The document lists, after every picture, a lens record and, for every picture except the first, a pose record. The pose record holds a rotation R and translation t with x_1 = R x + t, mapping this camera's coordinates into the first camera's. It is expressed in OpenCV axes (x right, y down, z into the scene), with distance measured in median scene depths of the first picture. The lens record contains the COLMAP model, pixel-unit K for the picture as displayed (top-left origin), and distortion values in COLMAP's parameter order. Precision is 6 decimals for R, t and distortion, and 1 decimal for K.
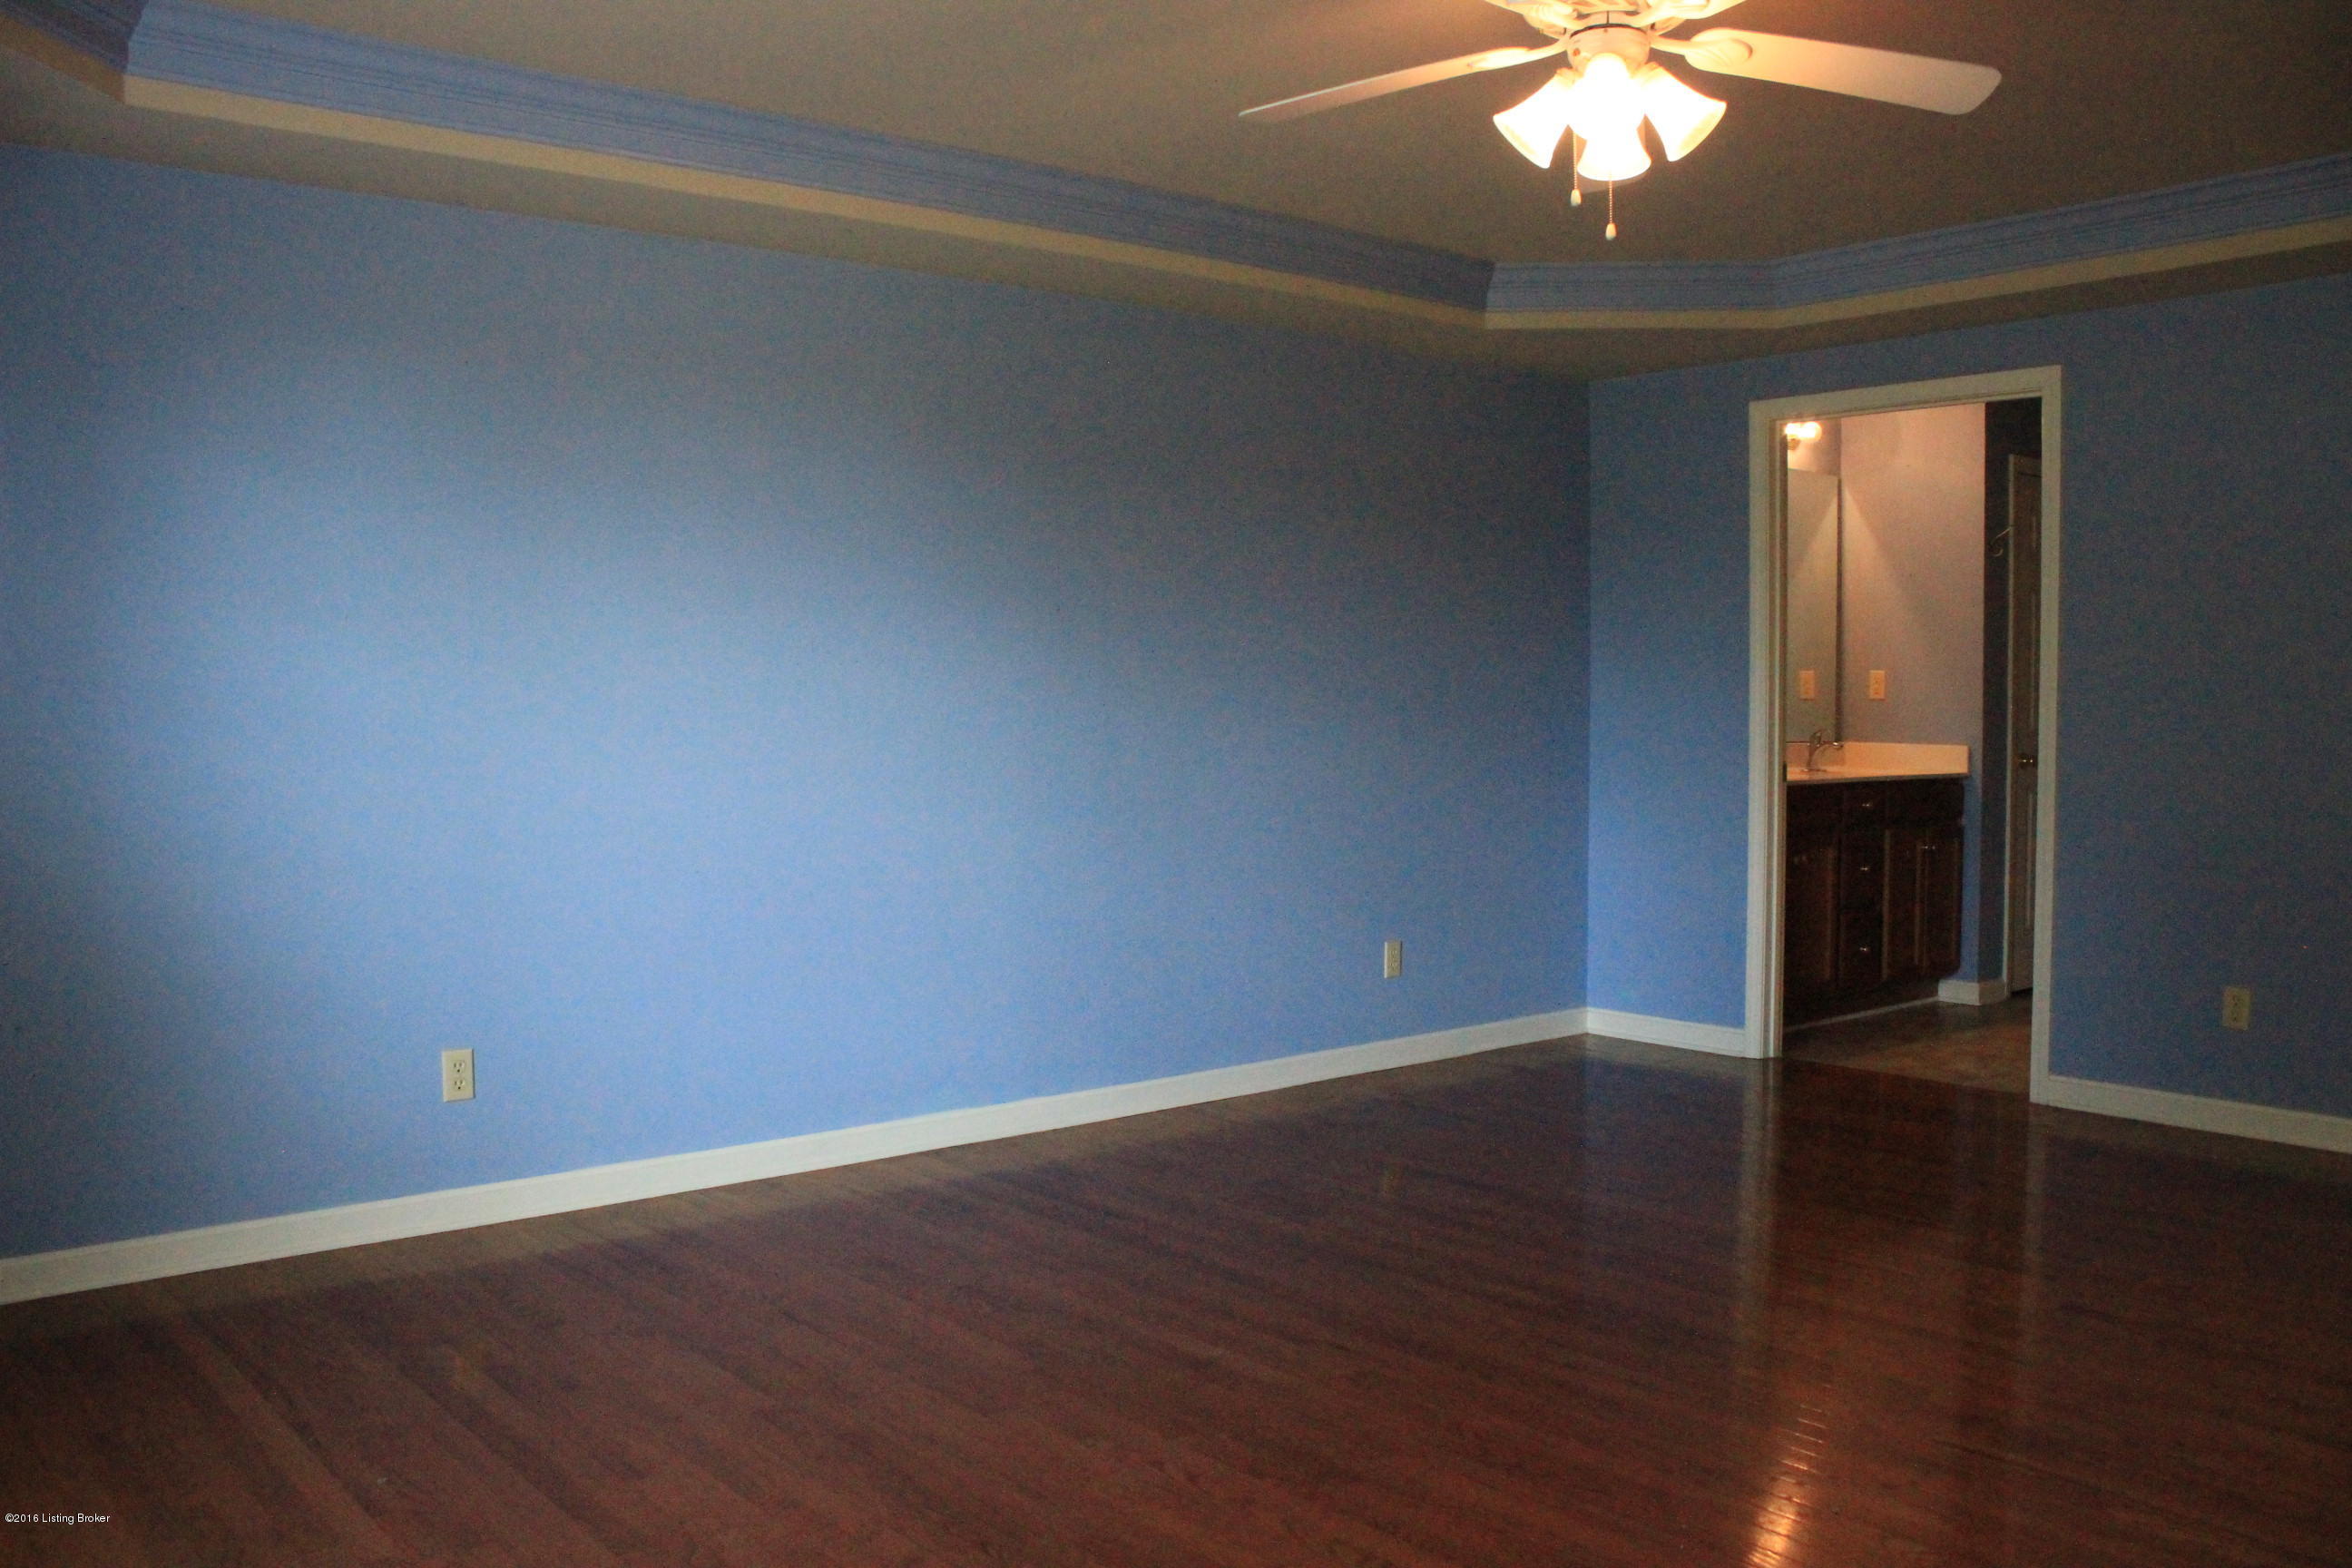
lens RADIAL K [[1979.9, 0, 1183.6], [0, 1979.9, 785.4], [0, 0, 1]] dist [-0.112183, 0.057754]
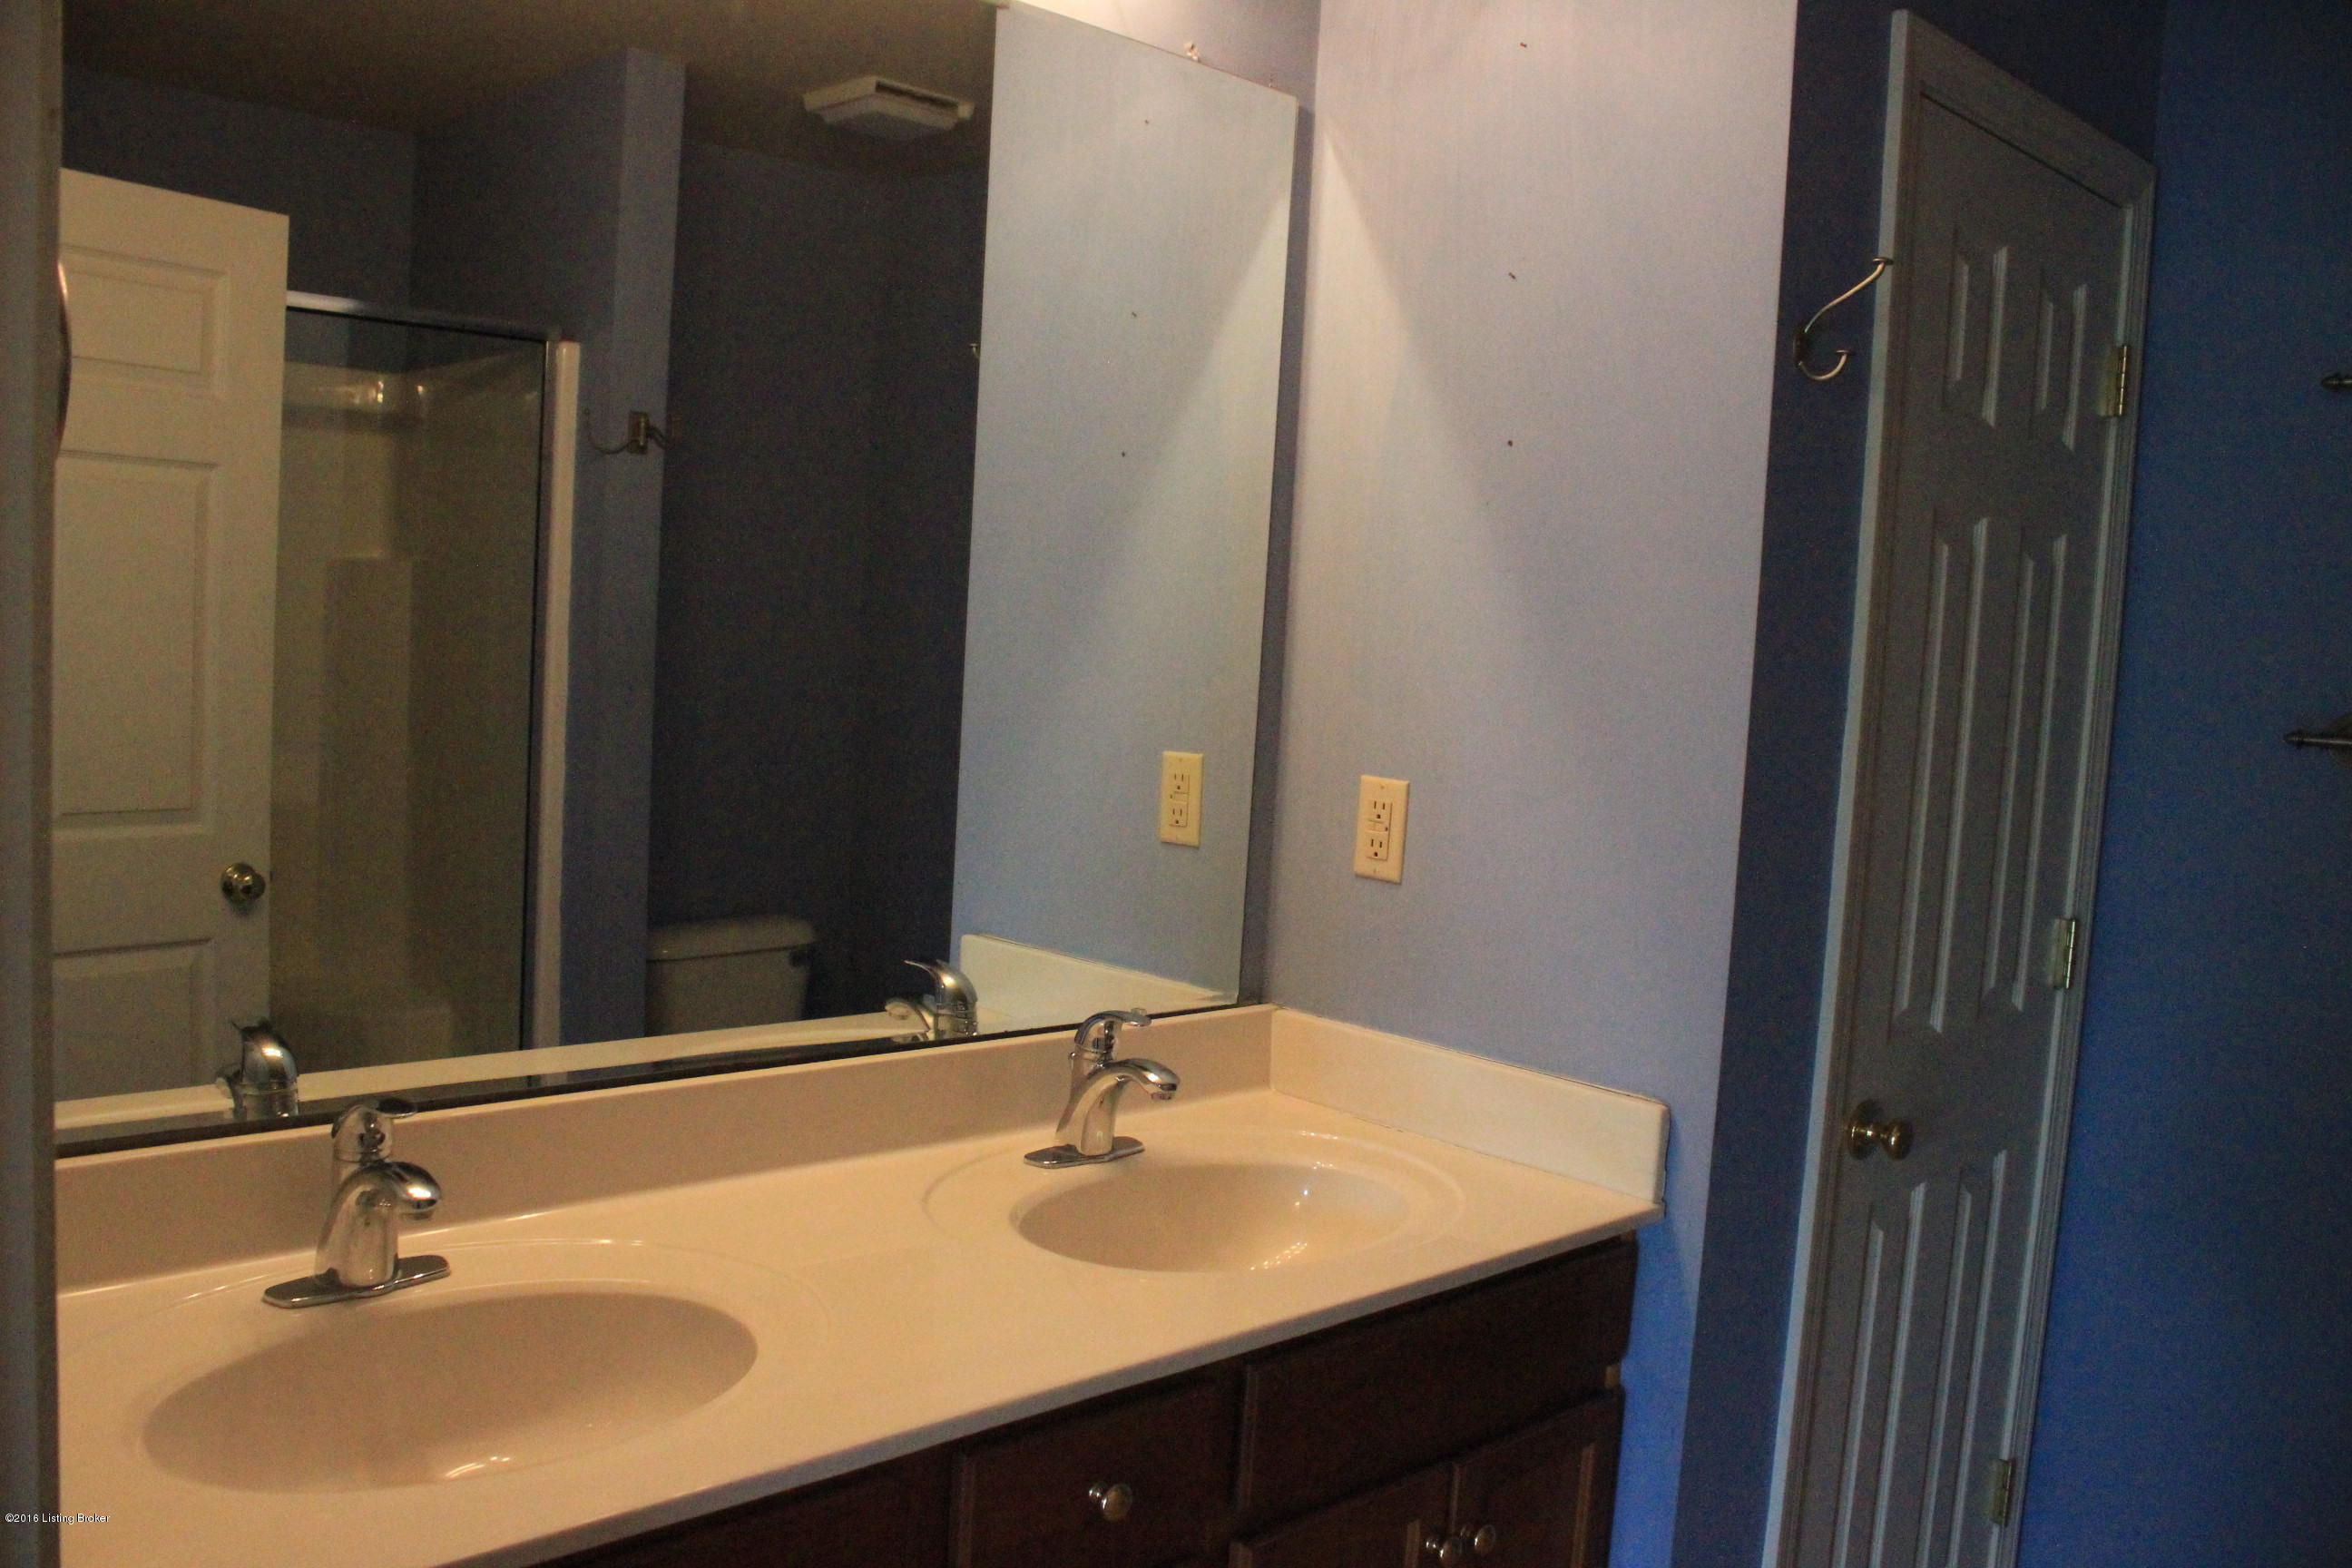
lens RADIAL K [[1979.9, 0, 1169.6], [0, 1979.9, 779.6], [0, 0, 1]] dist [-0.112183, 0.057754]
pose [[0.995537, 0.054547, 0.077017, 0.309400], [-0.057256, 0.997800, 0.033416, -0.067801], [-0.075025, -0.037677, 0.996470, 0.732570]]
